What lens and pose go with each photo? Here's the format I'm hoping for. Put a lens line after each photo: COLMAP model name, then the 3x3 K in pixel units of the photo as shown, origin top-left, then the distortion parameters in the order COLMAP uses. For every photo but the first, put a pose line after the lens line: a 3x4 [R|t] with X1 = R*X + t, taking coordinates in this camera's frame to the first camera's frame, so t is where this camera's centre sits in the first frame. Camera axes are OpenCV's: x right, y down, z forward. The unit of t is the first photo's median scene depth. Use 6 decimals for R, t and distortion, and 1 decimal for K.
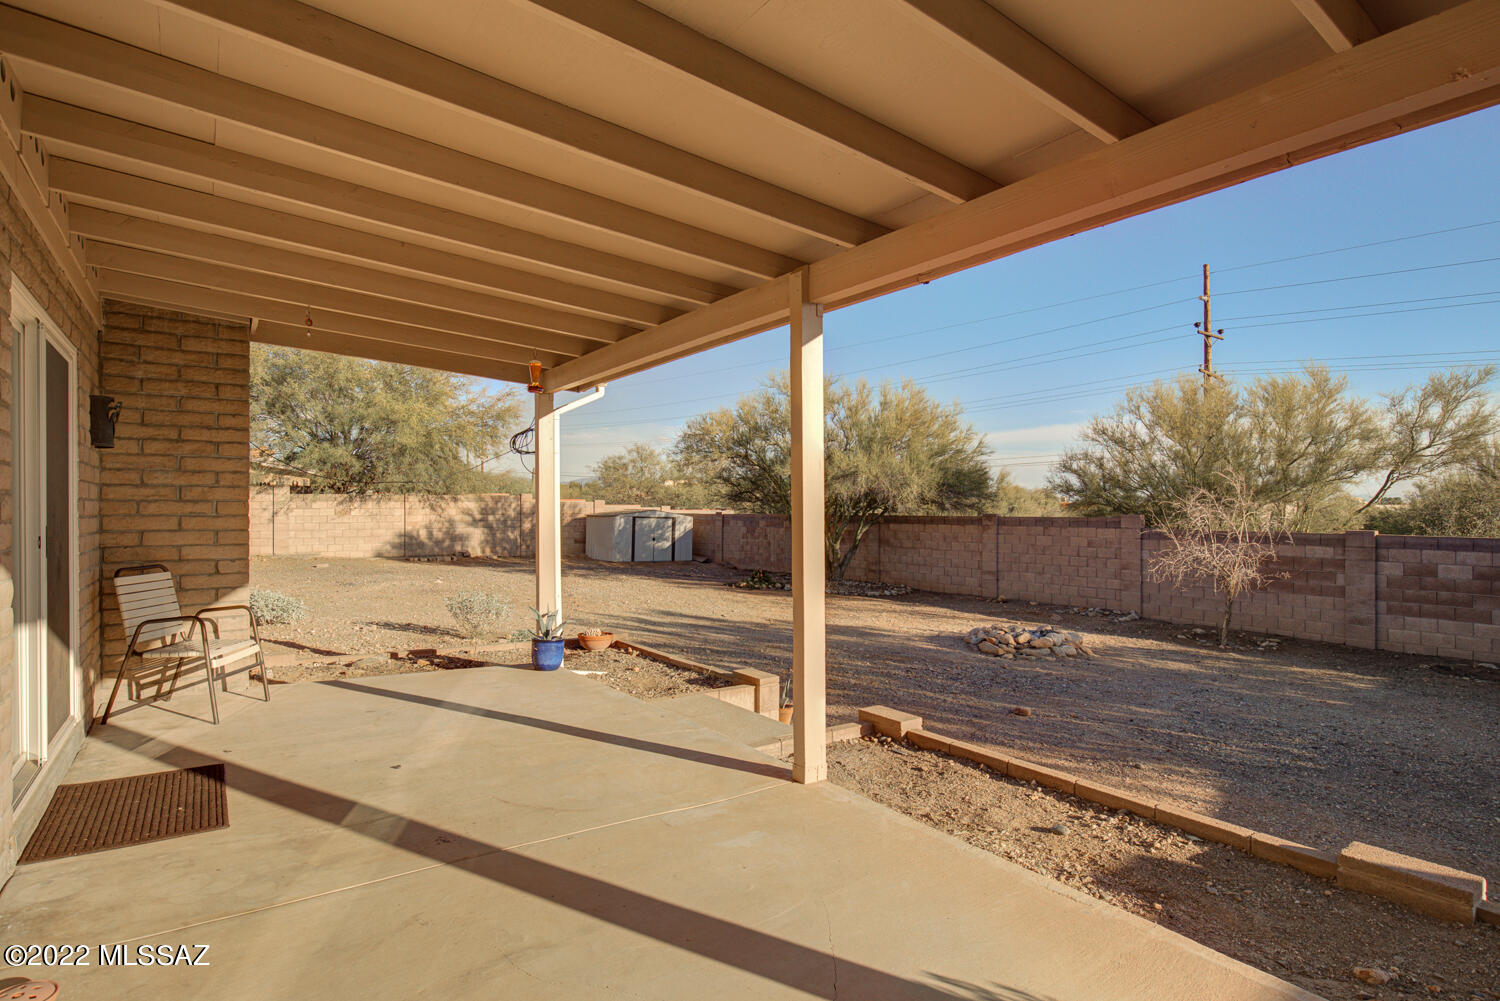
lens RADIAL K [[773.9, 0, 751.5], [0, 773.9, 504.7], [0, 0, 1]] dist [0.001040, 0.000350]
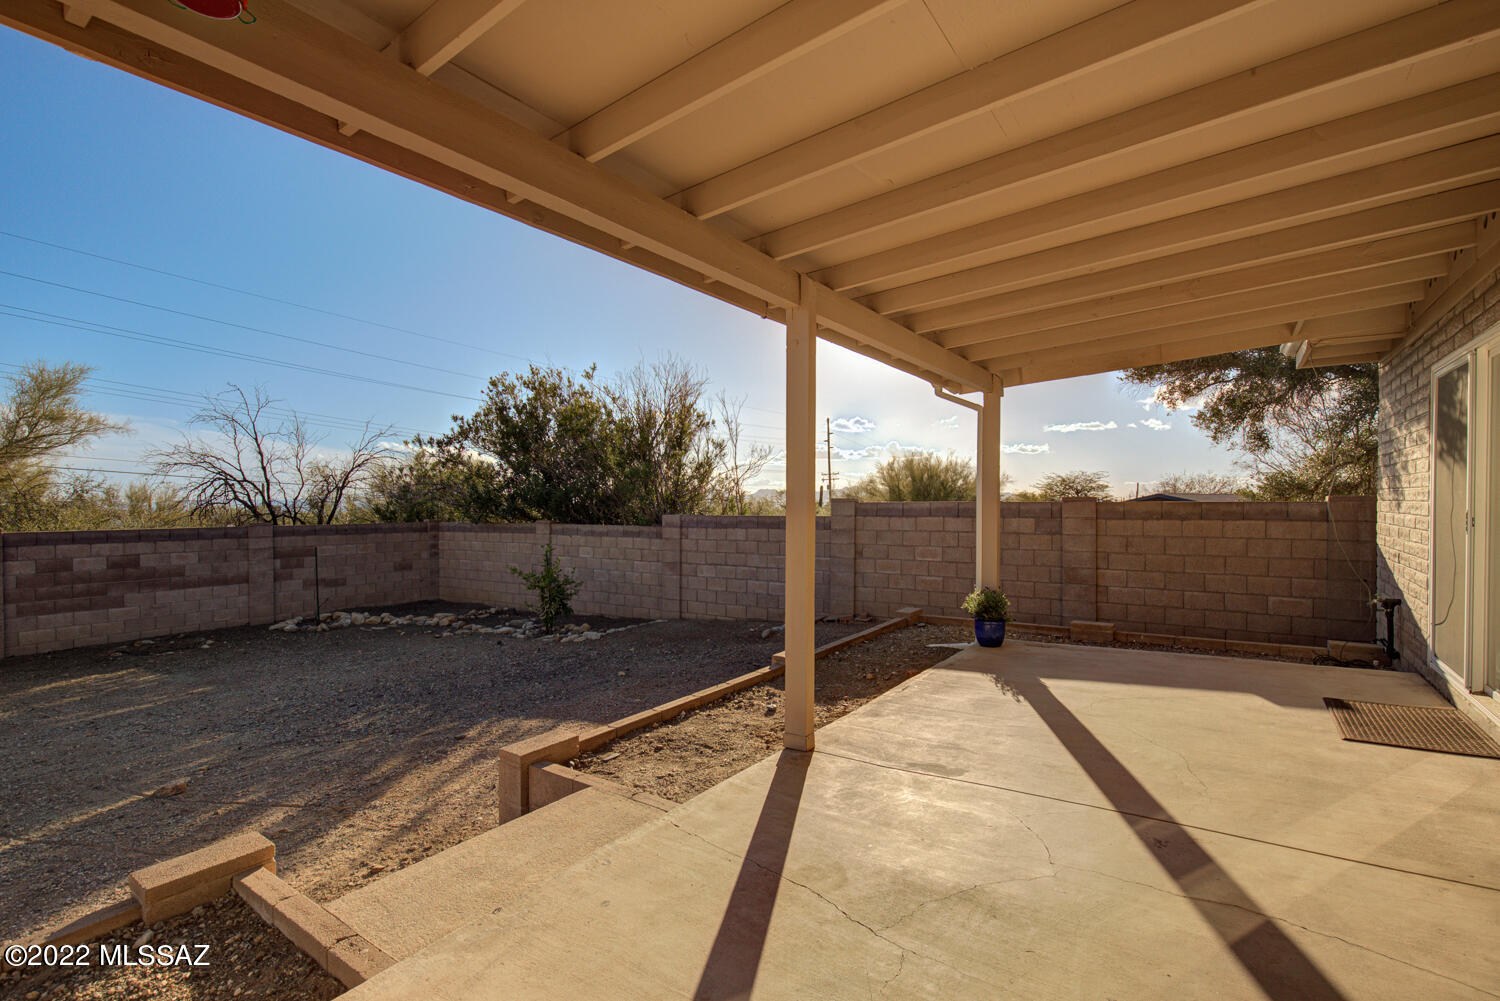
lens RADIAL K [[695.6, 0, 750.1], [0, 695.6, 499.8], [0, 0, 1]] dist [-0.005490, -0.000451]
pose [[-0.344108, 0.003411, 0.938924, -0.278850], [0.001725, 0.999994, -0.003001, 0.004371], [-0.938929, 0.000587, -0.344111, 0.480008]]
